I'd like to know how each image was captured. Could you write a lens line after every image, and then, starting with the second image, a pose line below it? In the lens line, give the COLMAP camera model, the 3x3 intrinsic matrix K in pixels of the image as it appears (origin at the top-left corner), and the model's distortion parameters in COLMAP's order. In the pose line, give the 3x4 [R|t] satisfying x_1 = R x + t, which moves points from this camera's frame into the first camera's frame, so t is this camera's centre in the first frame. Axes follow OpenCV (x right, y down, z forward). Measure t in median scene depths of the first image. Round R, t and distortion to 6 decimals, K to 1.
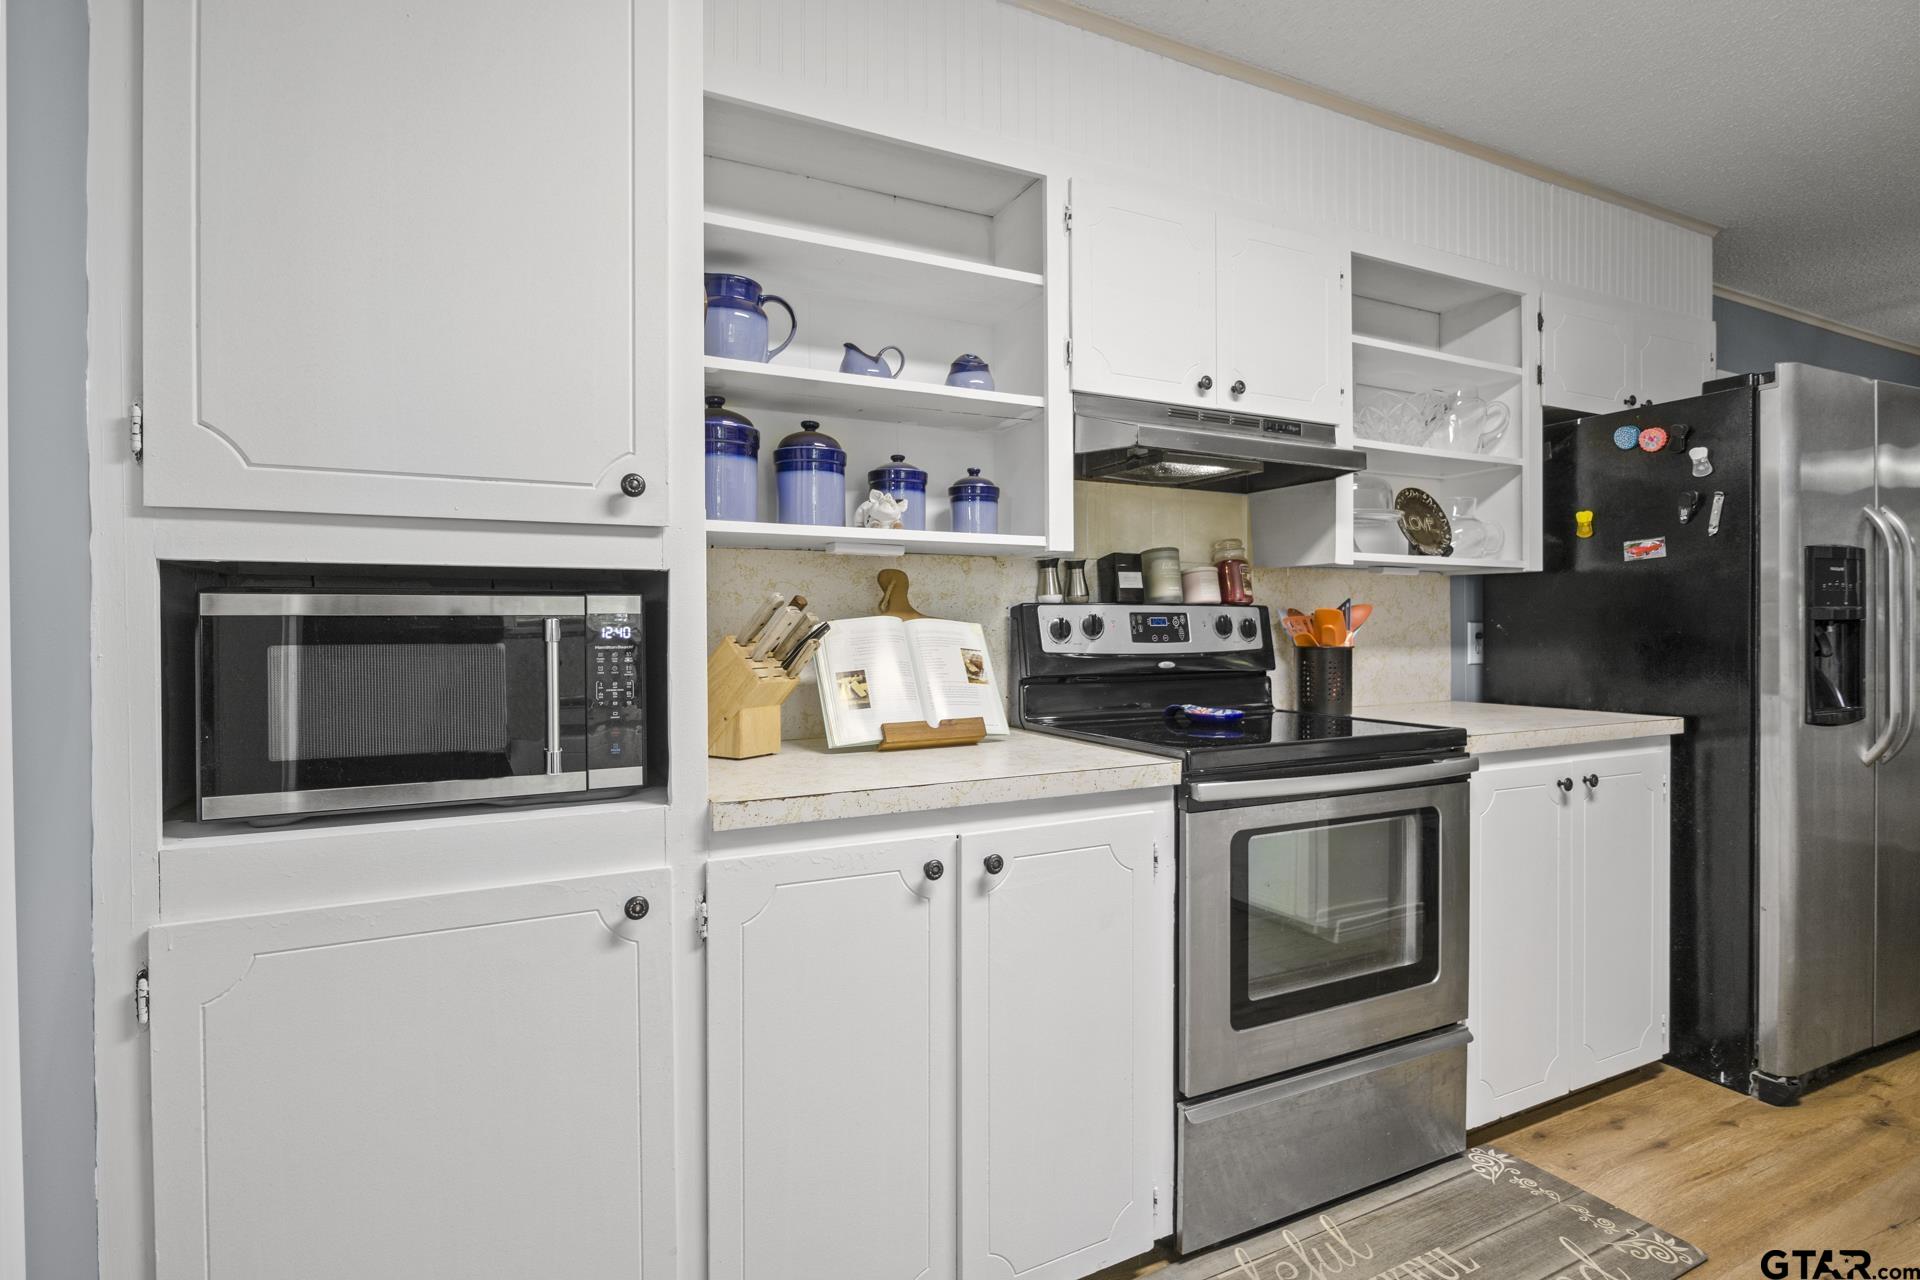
lens RADIAL K [[964.1, 0, 977.6], [0, 964.1, 627.6], [0, 0, 1]] dist [-0.007618, -0.001509]
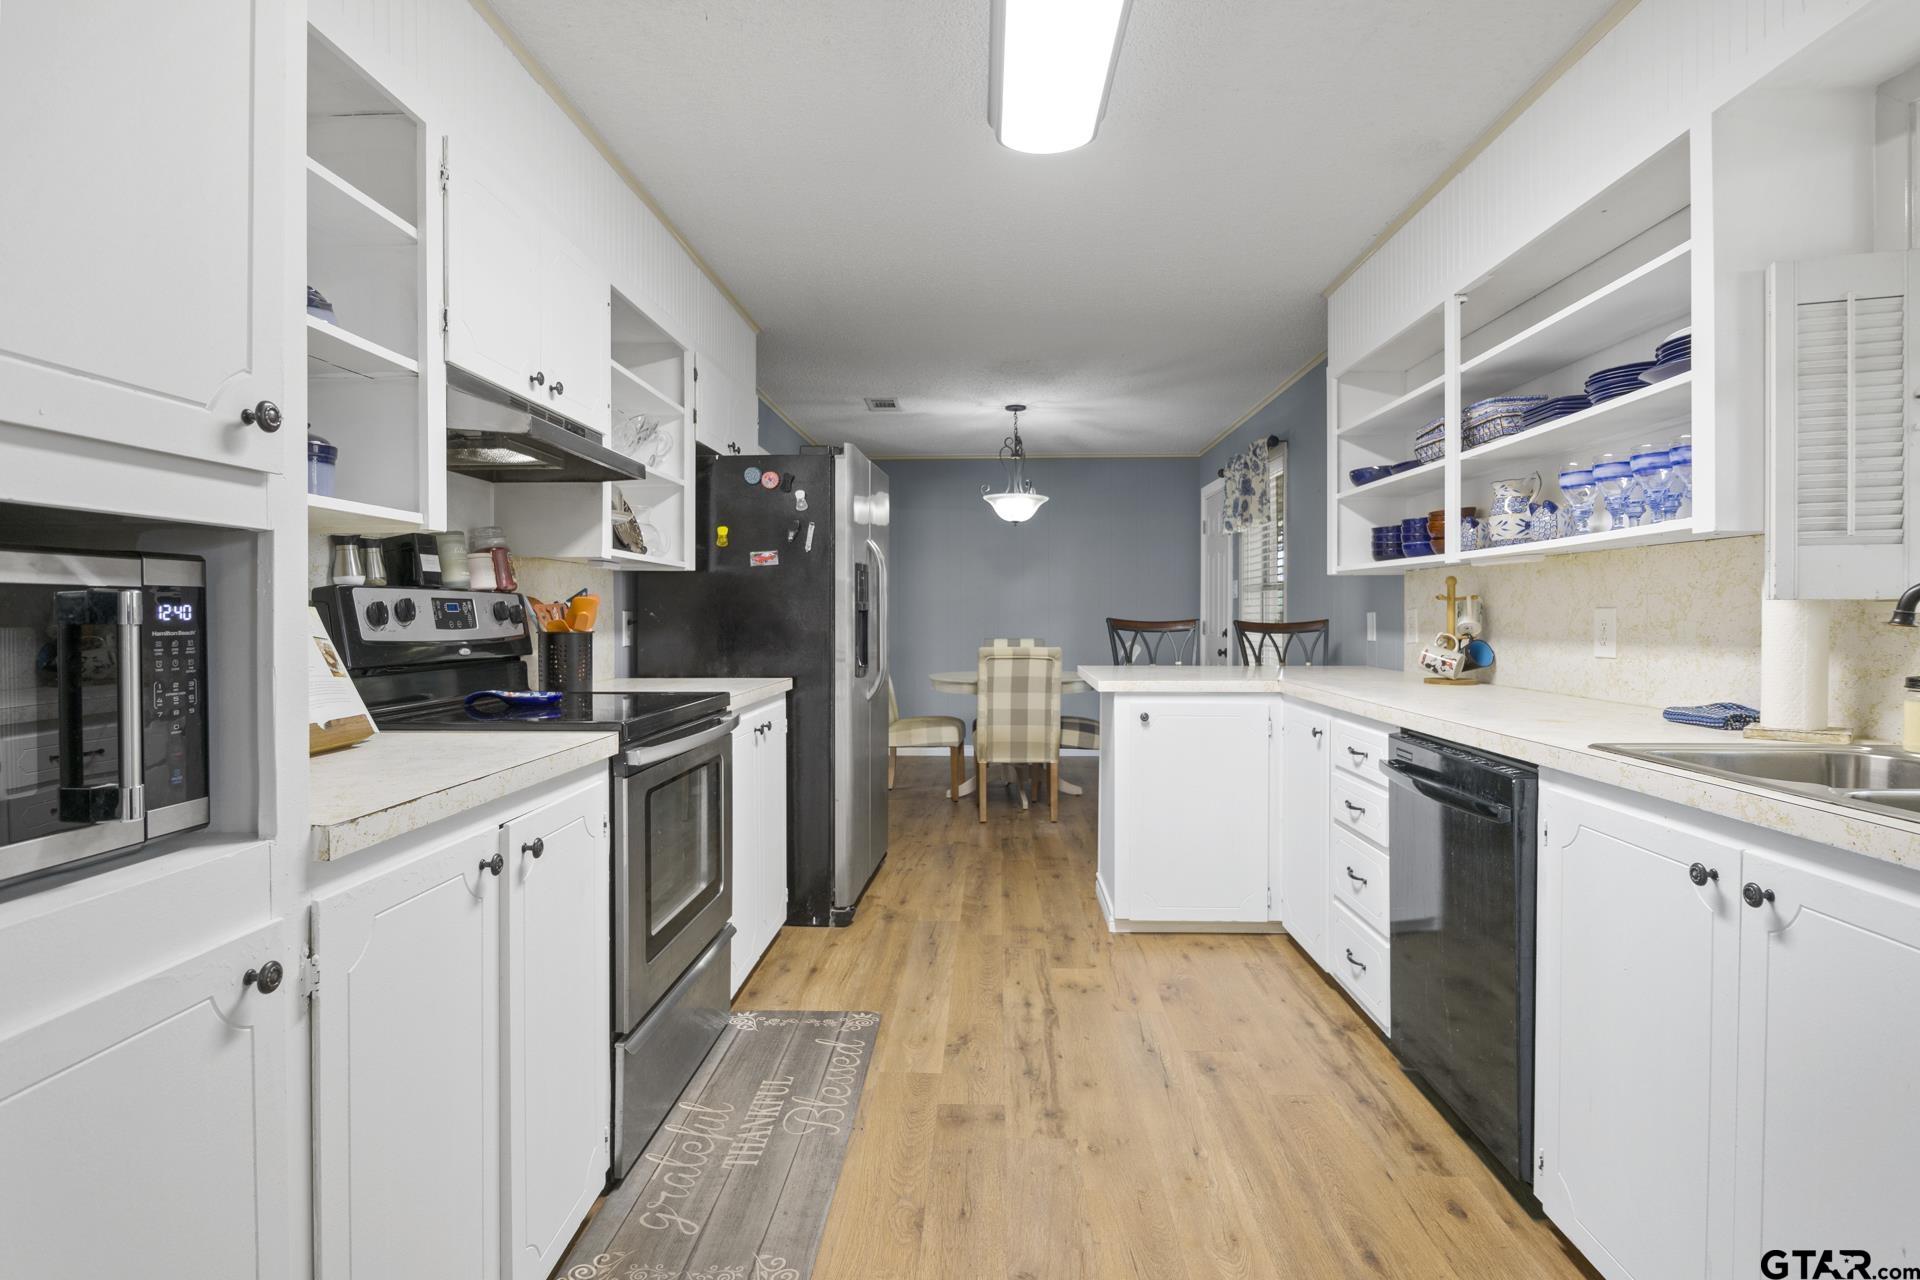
lens RADIAL K [[964.1, 0, 960.2], [0, 964.1, 622.7], [0, 0, 1]] dist [-0.007618, -0.001509]
pose [[0.482999, -0.004767, 0.875608, -0.438761], [0.002503, 0.999989, 0.004064, 0.006823], [-0.875617, 0.000228, 0.483006, 0.095153]]
